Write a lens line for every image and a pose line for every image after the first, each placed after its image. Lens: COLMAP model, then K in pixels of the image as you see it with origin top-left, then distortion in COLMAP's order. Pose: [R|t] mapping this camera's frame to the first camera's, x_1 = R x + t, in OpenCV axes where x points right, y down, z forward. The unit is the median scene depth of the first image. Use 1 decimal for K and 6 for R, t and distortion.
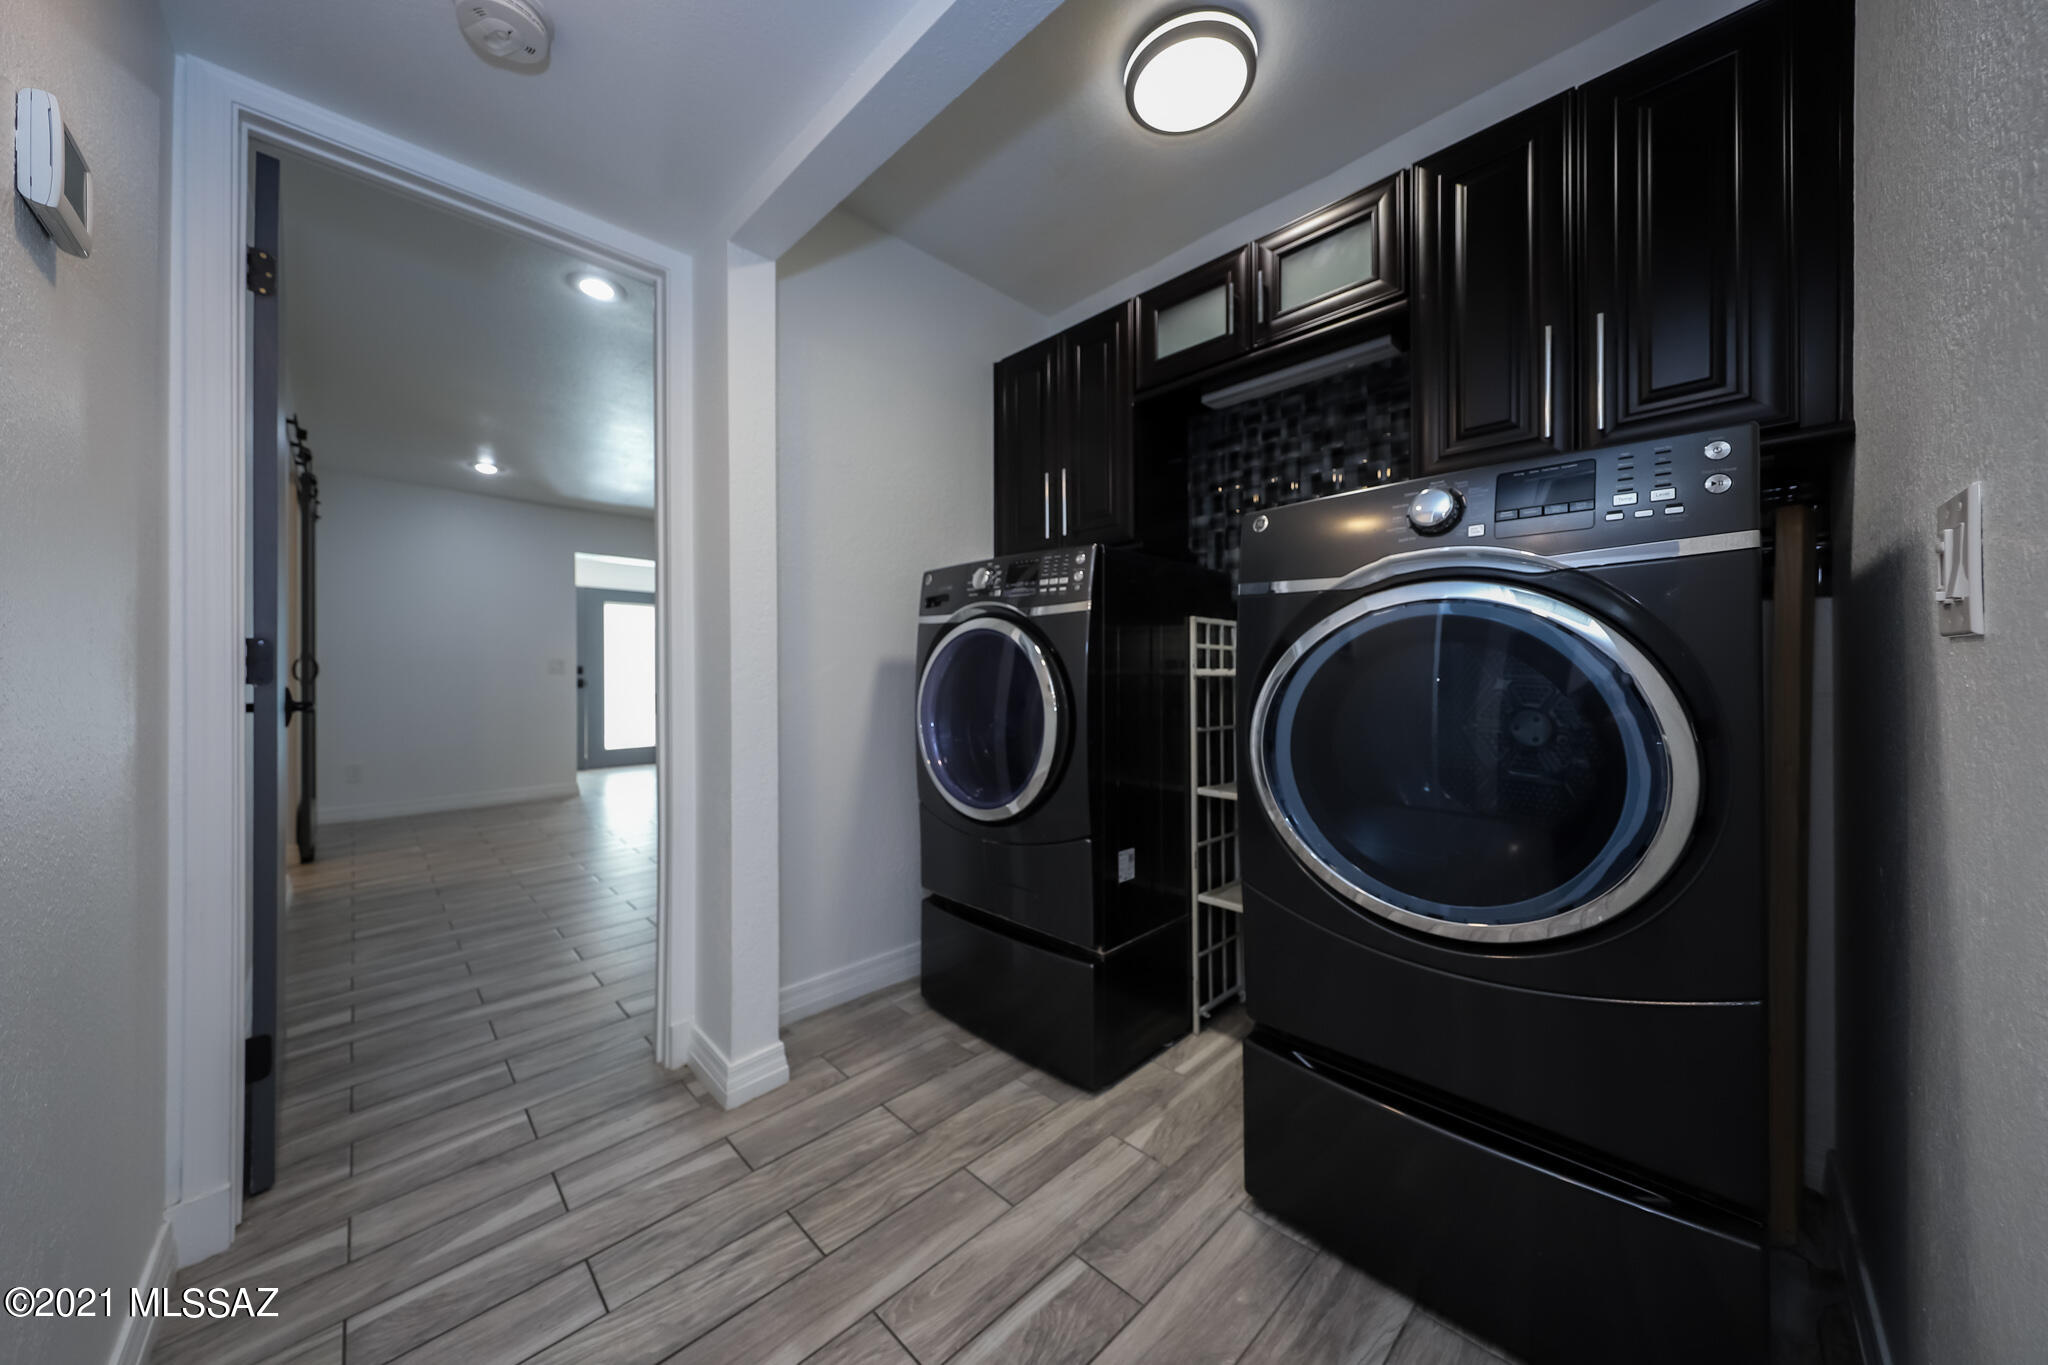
lens RADIAL K [[699.2, 0, 1027.6], [0, 699.2, 680.5], [0, 0, 1]] dist [-0.000239, -0.000142]
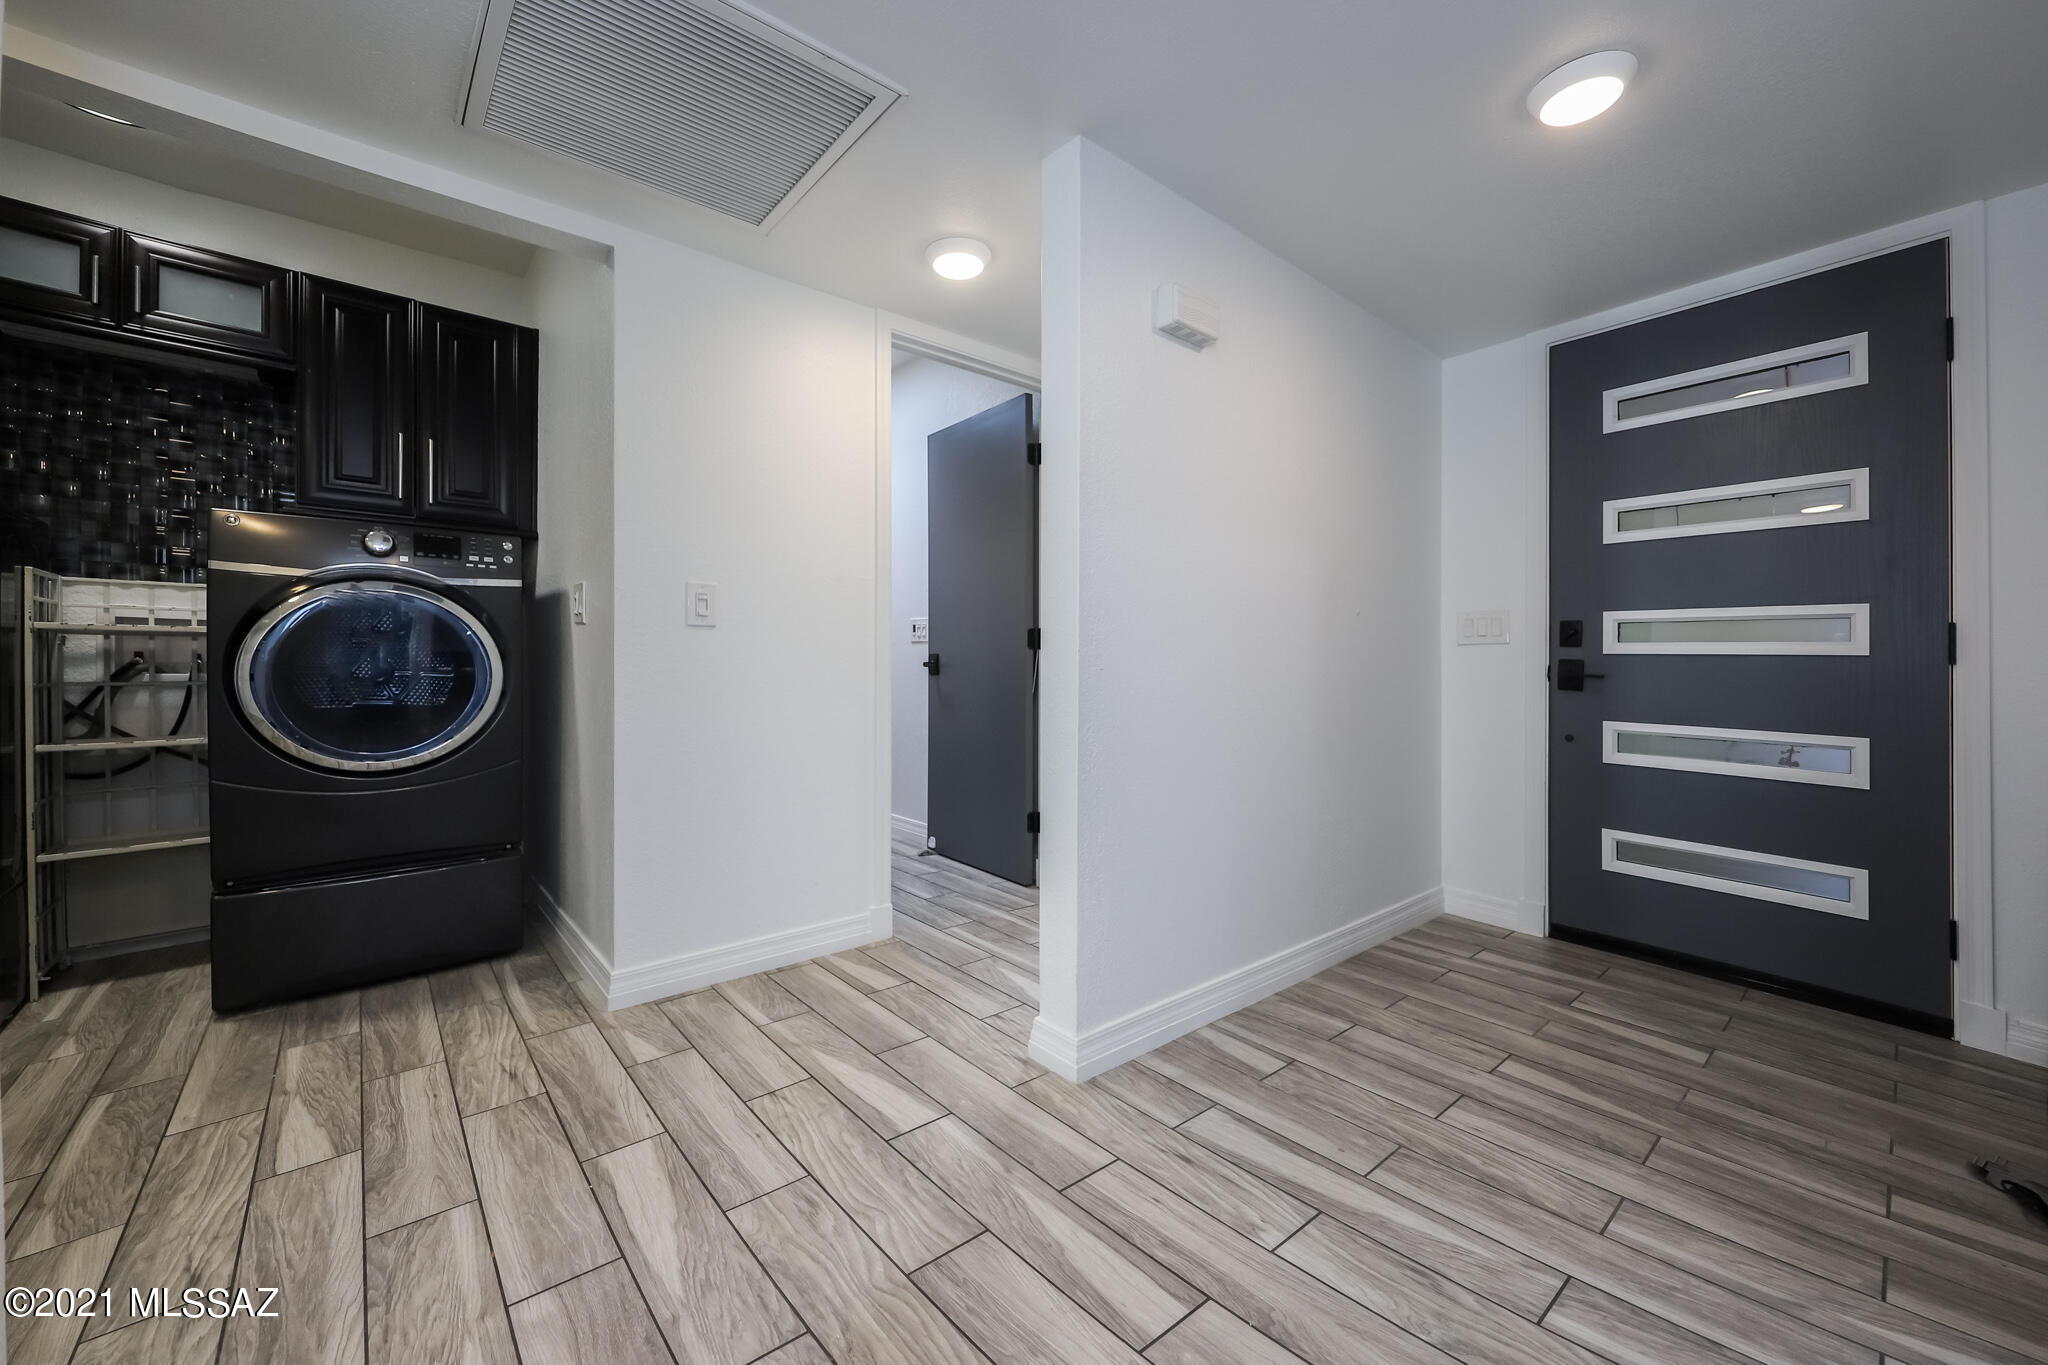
lens RADIAL K [[793.1, 0, 1027.6], [0, 793.1, 671.9], [0, 0, 1]] dist [0.000542, -0.010879]
pose [[0.081579, -0.000405, 0.996667, -1.146723], [-0.001115, 0.999999, 0.000498, 0.081290], [-0.996666, -0.001152, 0.081579, -0.741249]]
